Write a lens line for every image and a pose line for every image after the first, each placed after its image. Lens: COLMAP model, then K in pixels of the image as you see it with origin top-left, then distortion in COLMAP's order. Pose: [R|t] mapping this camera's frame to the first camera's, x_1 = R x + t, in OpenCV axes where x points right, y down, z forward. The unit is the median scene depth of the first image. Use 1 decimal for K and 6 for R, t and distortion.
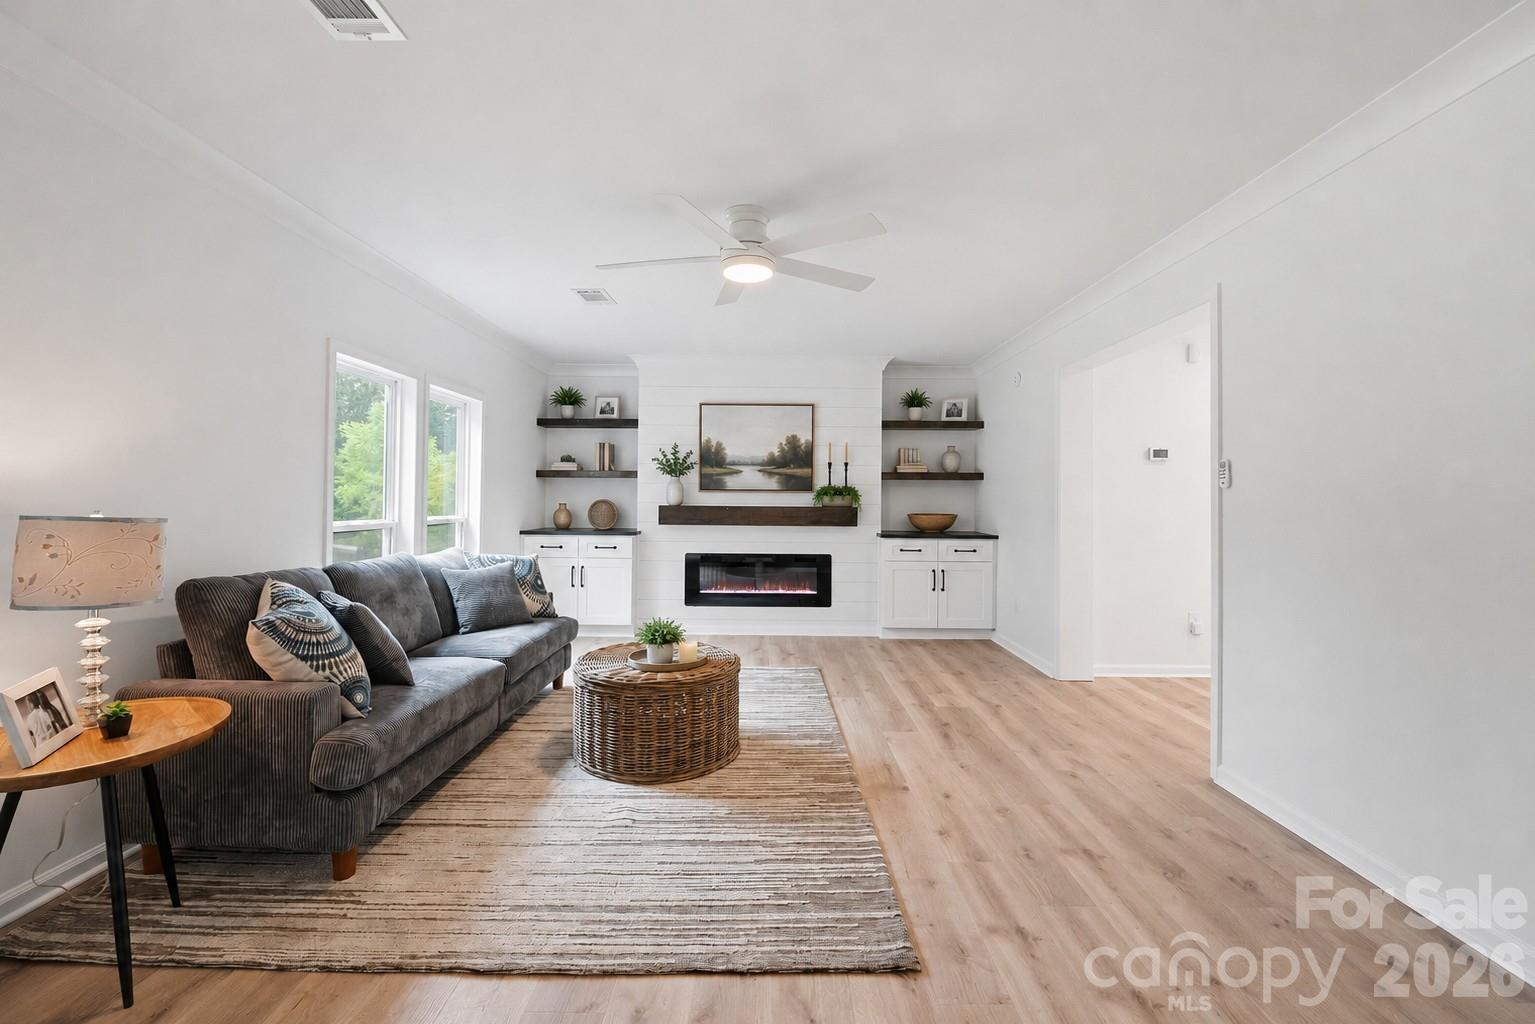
lens RADIAL K [[658.7, 0, 771.3], [0, 658.7, 515.7], [0, 0, 1]] dist [-0.008783, 0.000096]
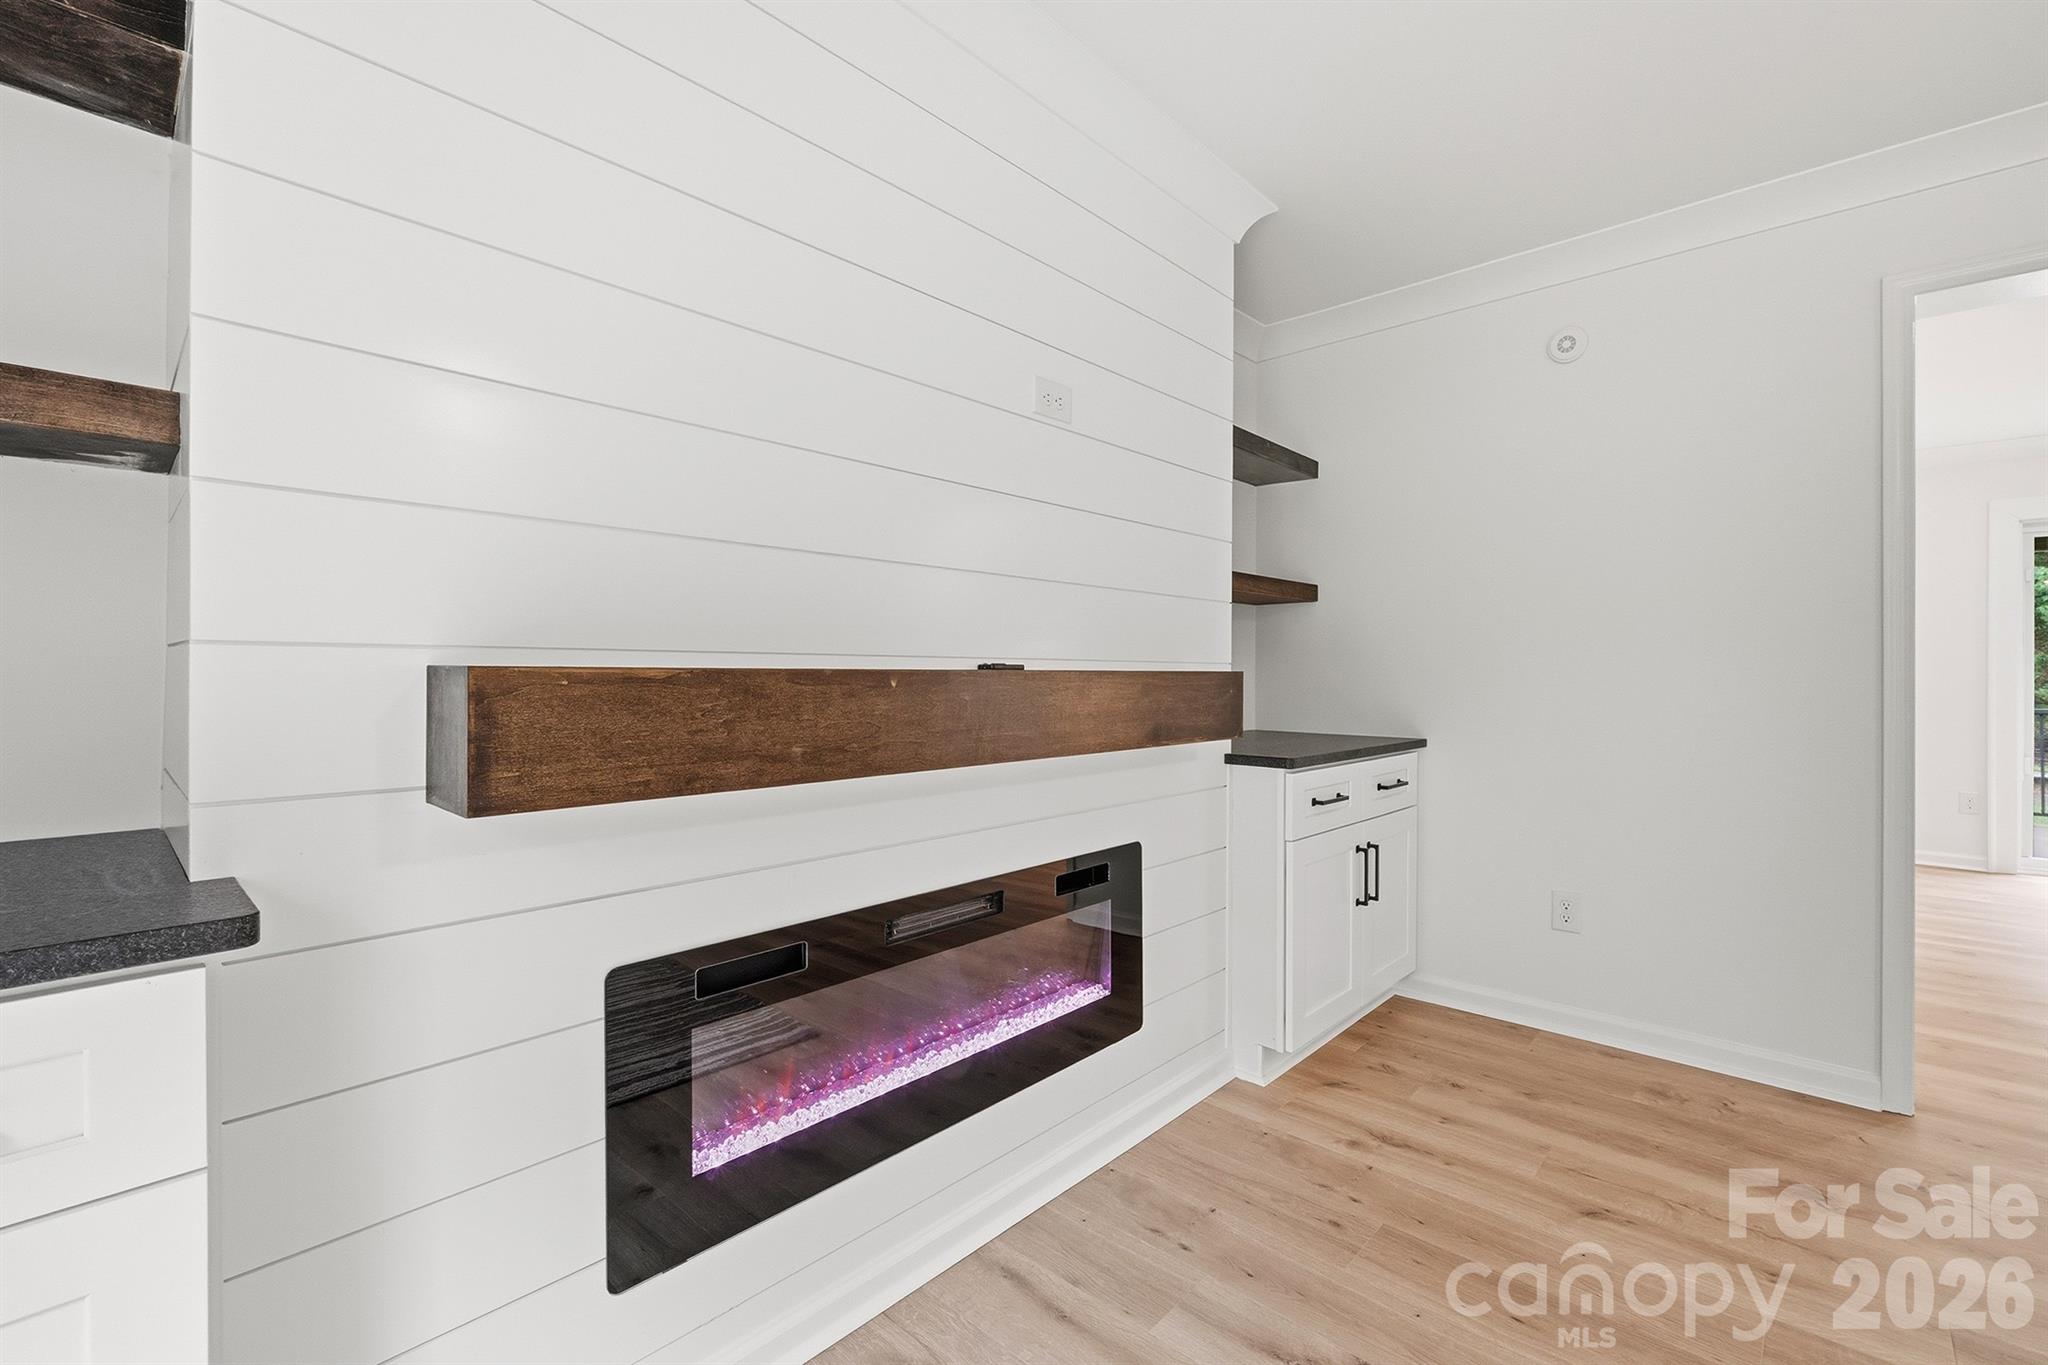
lens RADIAL K [[878.9, 0, 1029.0], [0, 878.9, 687.5], [0, 0, 1]] dist [-0.008783, 0.000096]
pose [[0.670917, -0.020867, 0.741238, -0.218323], [0.025101, 0.999670, 0.005423, -0.010720], [-0.741107, 0.014968, 0.671220, 0.780197]]
